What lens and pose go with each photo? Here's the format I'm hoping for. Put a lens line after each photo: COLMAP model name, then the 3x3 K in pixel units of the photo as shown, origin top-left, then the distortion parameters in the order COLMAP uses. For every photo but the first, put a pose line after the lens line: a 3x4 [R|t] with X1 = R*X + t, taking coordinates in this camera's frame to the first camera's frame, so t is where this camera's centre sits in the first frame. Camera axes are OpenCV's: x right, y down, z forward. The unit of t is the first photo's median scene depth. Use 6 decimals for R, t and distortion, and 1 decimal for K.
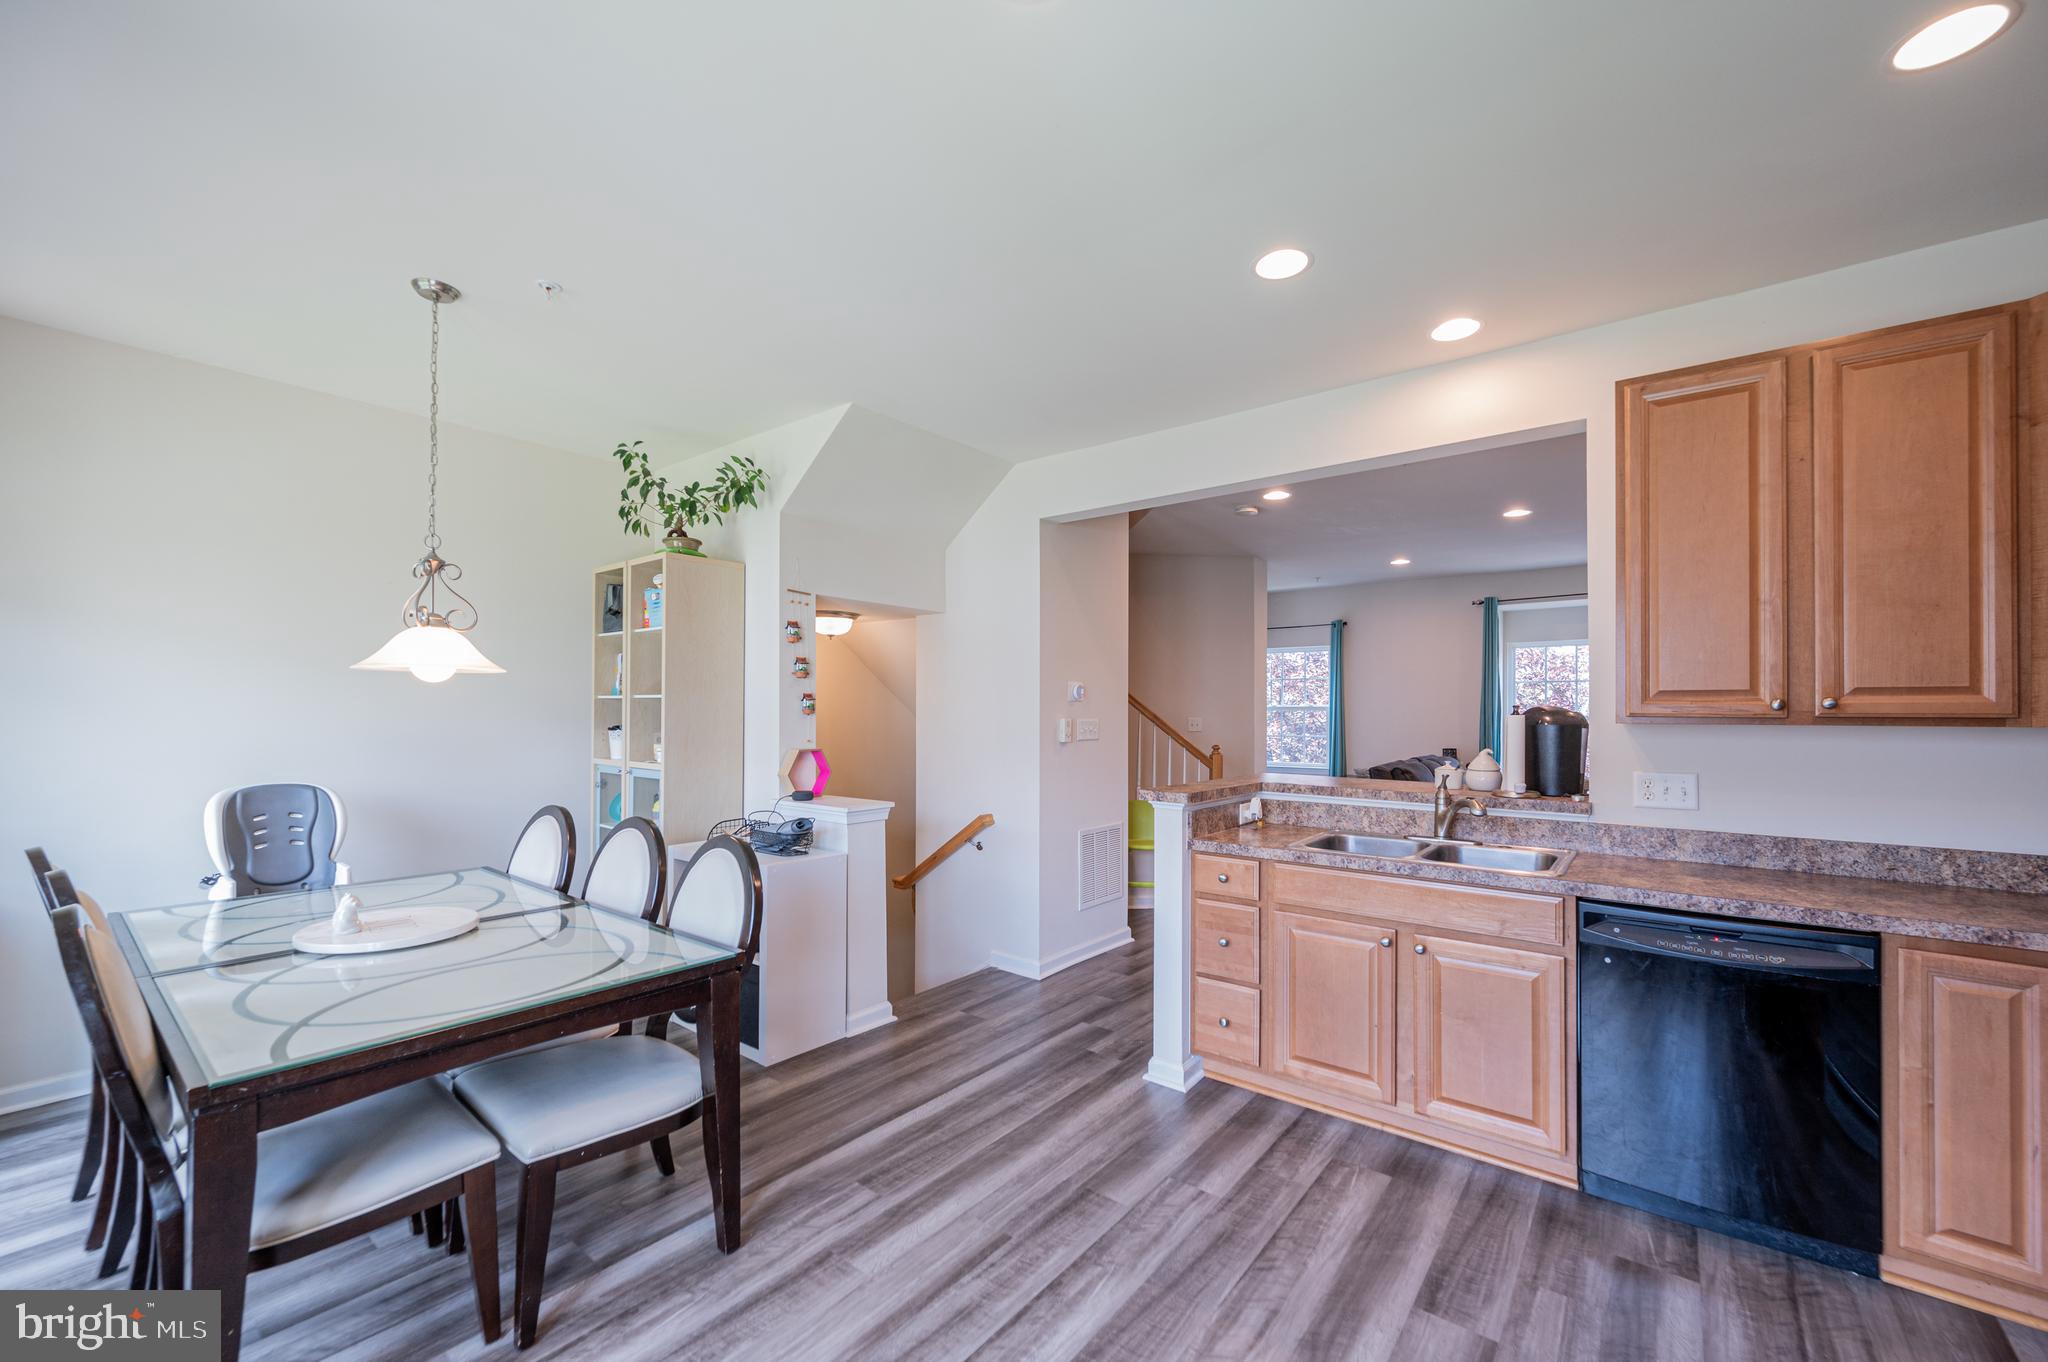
lens RADIAL K [[814.4, 0, 1016.6], [0, 814.4, 704.1], [0, 0, 1]] dist [0.000865, -0.001513]
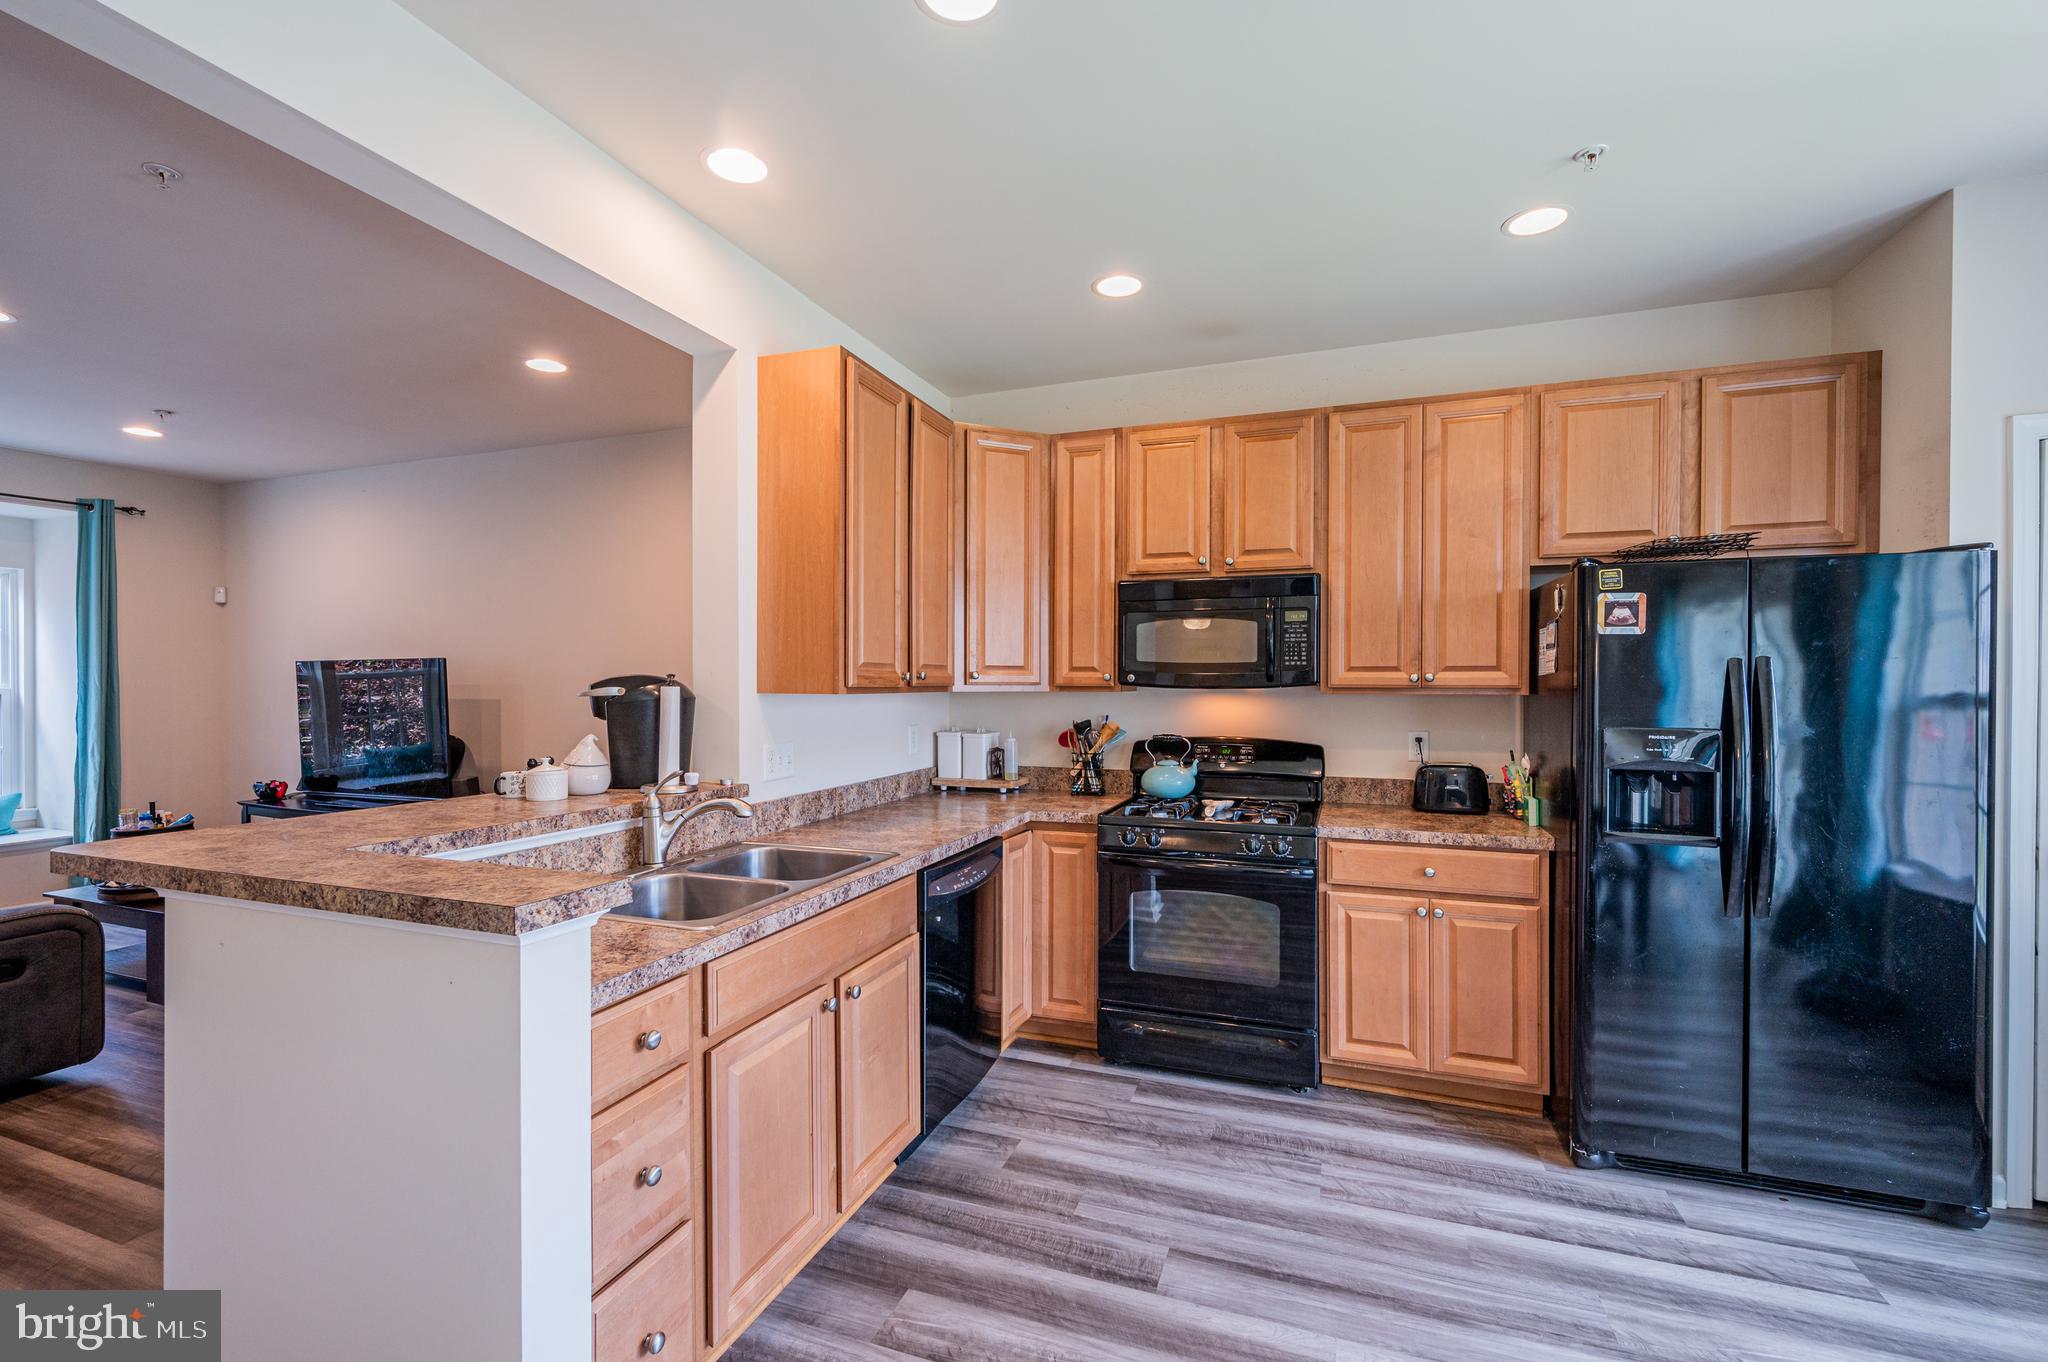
lens RADIAL K [[885.5, 0, 1017.9], [0, 885.5, 688.1], [0, 0, 1]] dist [-0.004604, 0.001502]
pose [[-0.322805, -0.009499, 0.946418, -0.350759], [-0.011283, 0.999917, 0.006188, 0.007826], [-0.946398, -0.008681, -0.322886, 1.159699]]
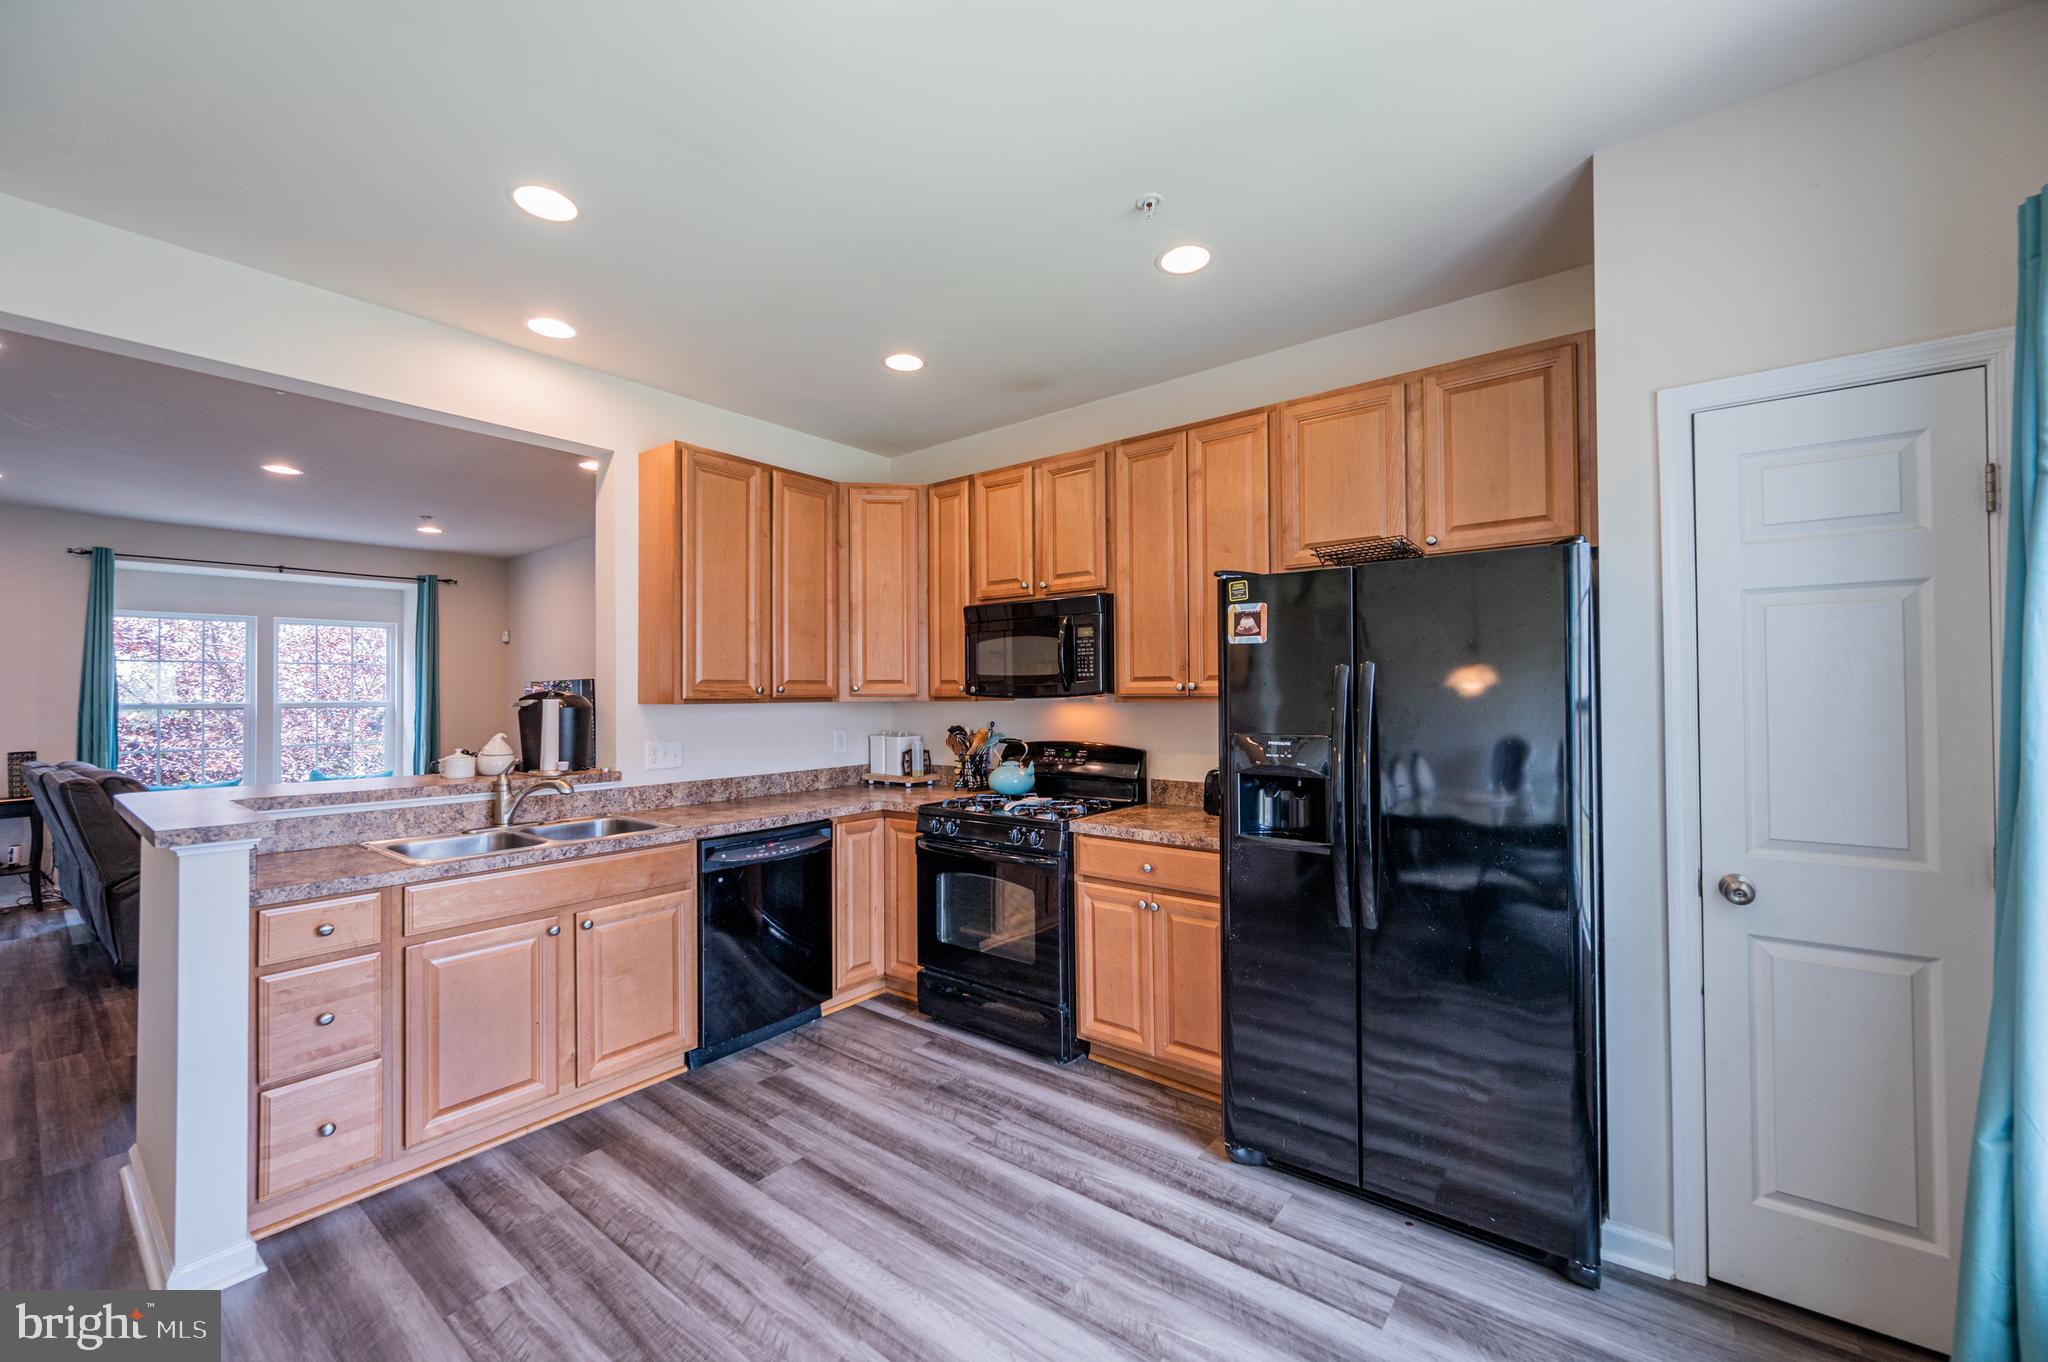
lens RADIAL K [[814.4, 0, 1022.6], [0, 814.4, 682.0], [0, 0, 1]] dist [0.000865, -0.001513]
pose [[-0.014468, 0.011428, 0.999830, -0.572648], [-0.002018, 0.999932, -0.011459, 0.002008], [-0.999893, -0.002183, -0.014443, 0.474526]]
